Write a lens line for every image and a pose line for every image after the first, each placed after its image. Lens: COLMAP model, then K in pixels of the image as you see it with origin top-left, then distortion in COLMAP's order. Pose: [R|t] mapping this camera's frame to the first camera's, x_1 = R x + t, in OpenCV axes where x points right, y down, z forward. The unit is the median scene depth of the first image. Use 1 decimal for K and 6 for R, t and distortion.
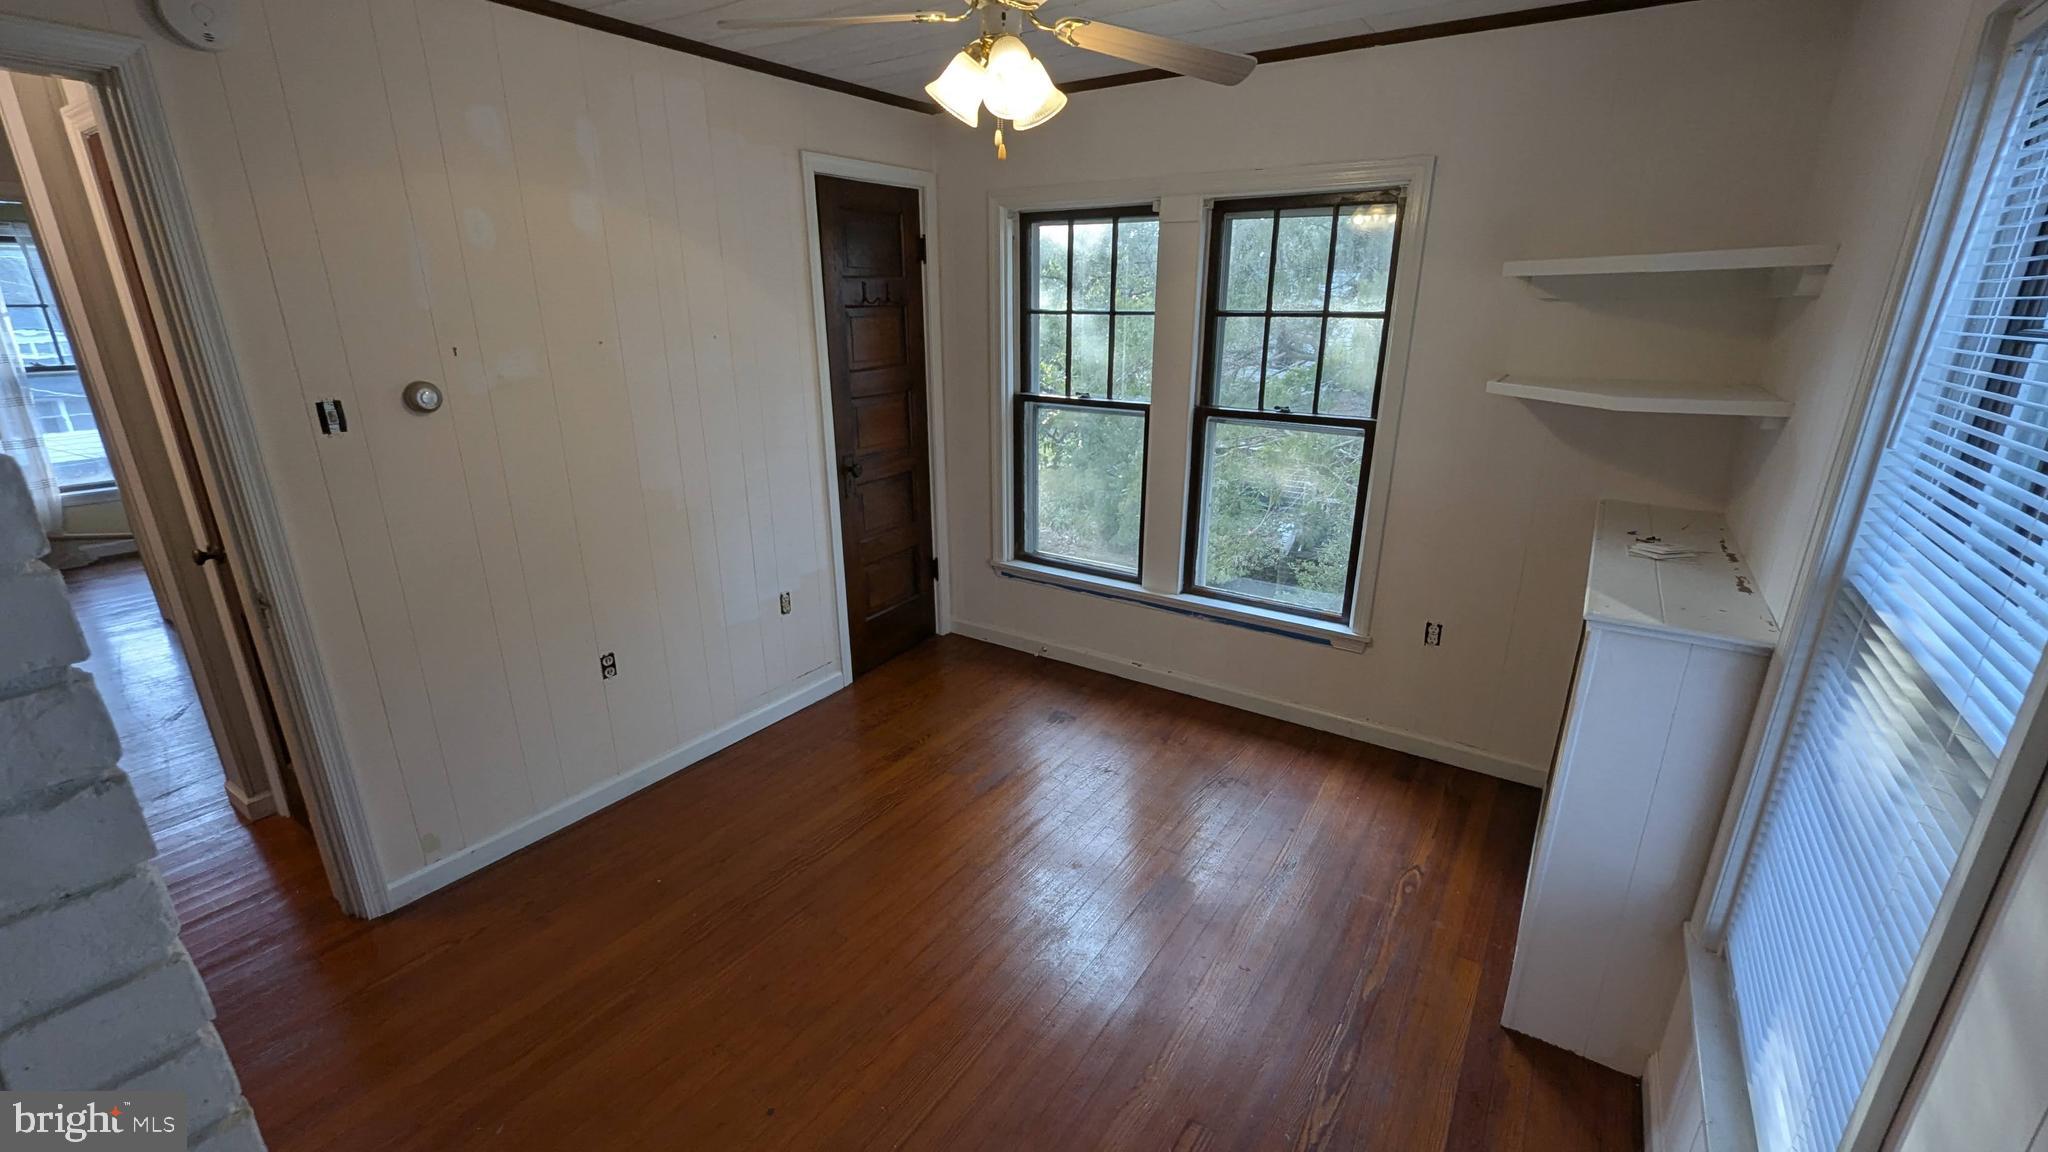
lens RADIAL K [[842.0, 0, 1020.3], [0, 842.0, 592.1], [0, 0, 1]] dist [-0.000526, -0.001160]
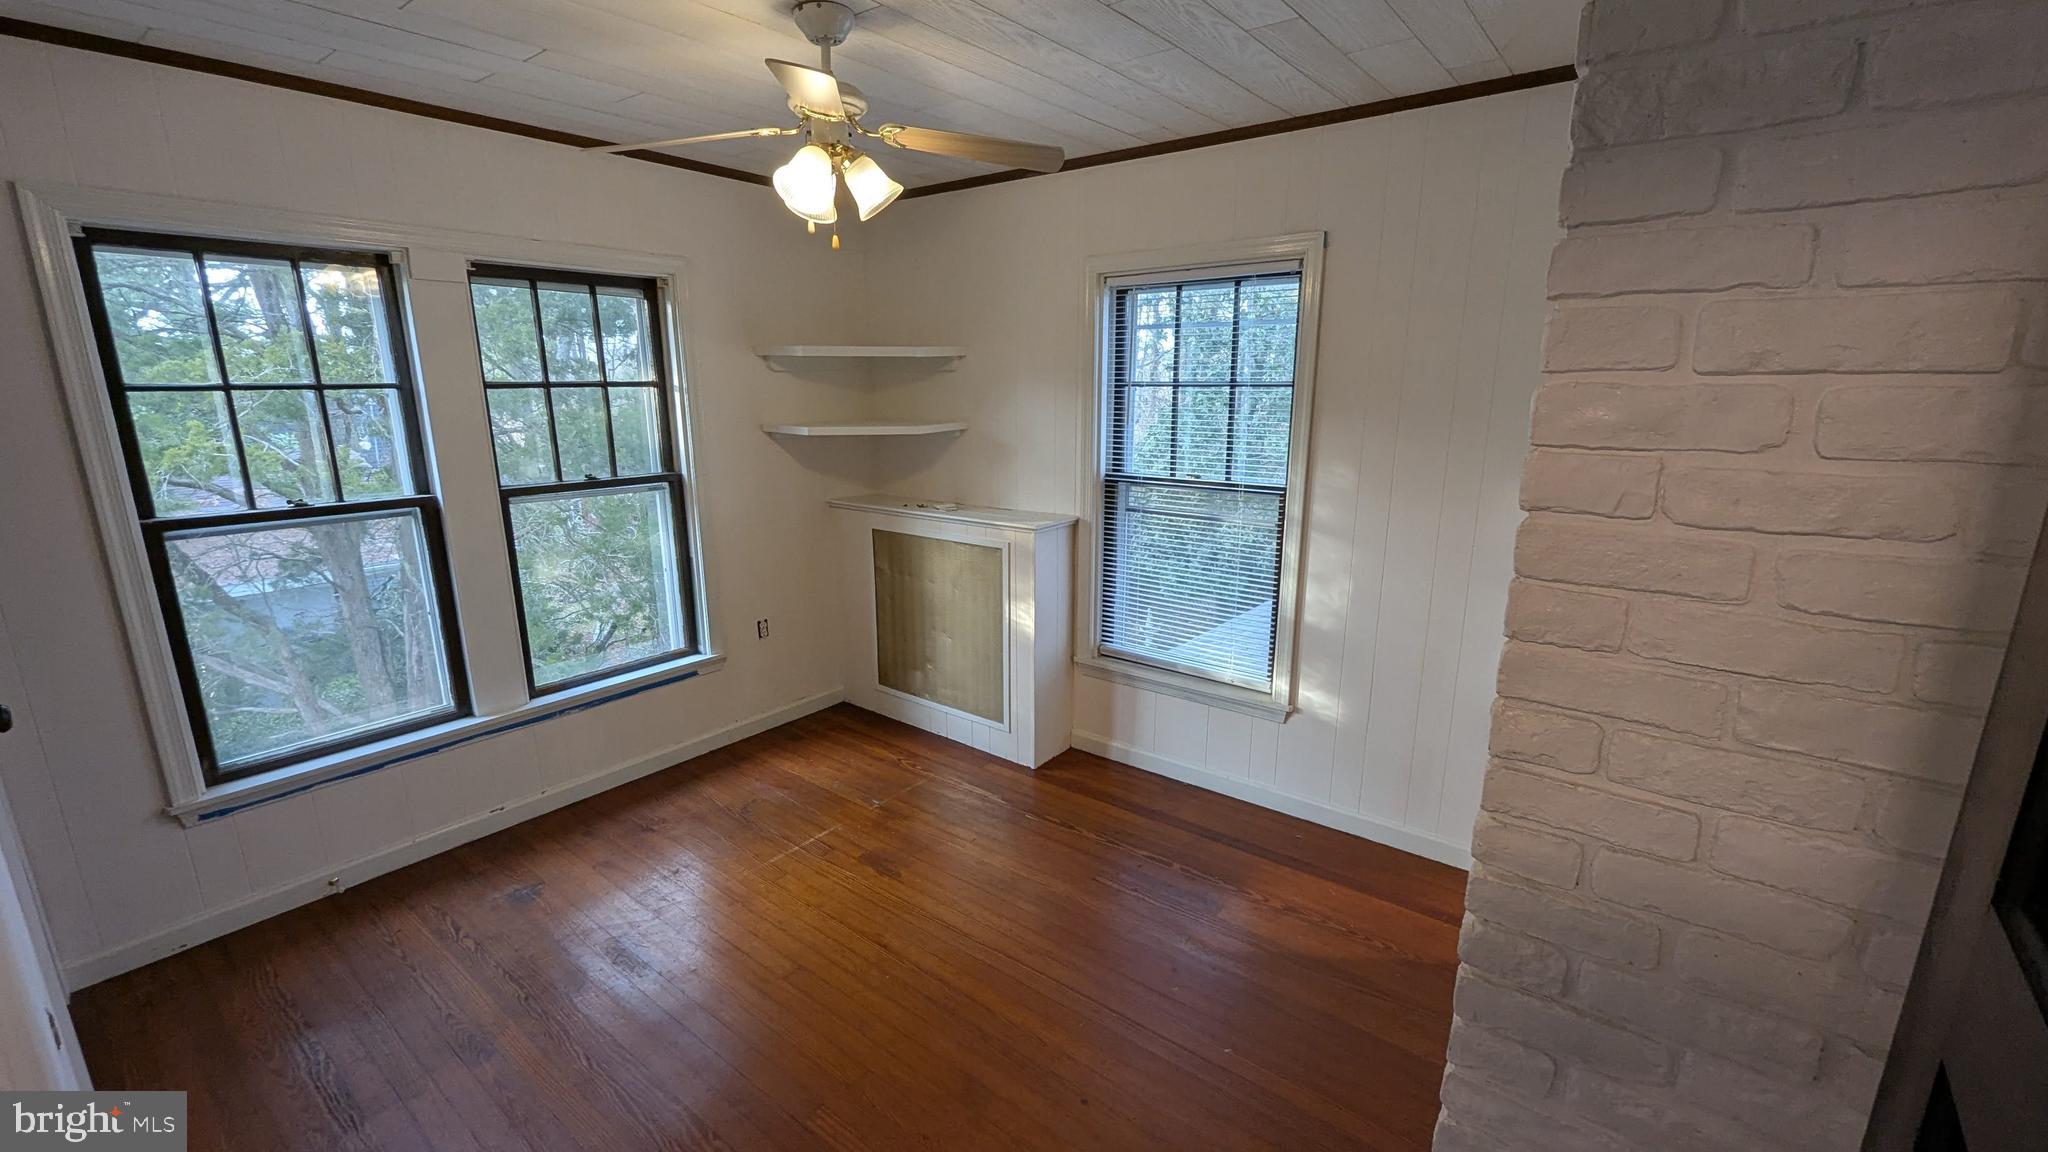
lens RADIAL K [[842.0, 0, 1038.4], [0, 842.0, 570.9], [0, 0, 1]] dist [-0.000526, -0.001160]
pose [[0.062597, -0.232176, 0.970657, -0.599351], [0.321345, 0.925462, 0.200642, -0.130753], [-0.944891, 0.299357, 0.132540, 0.364223]]
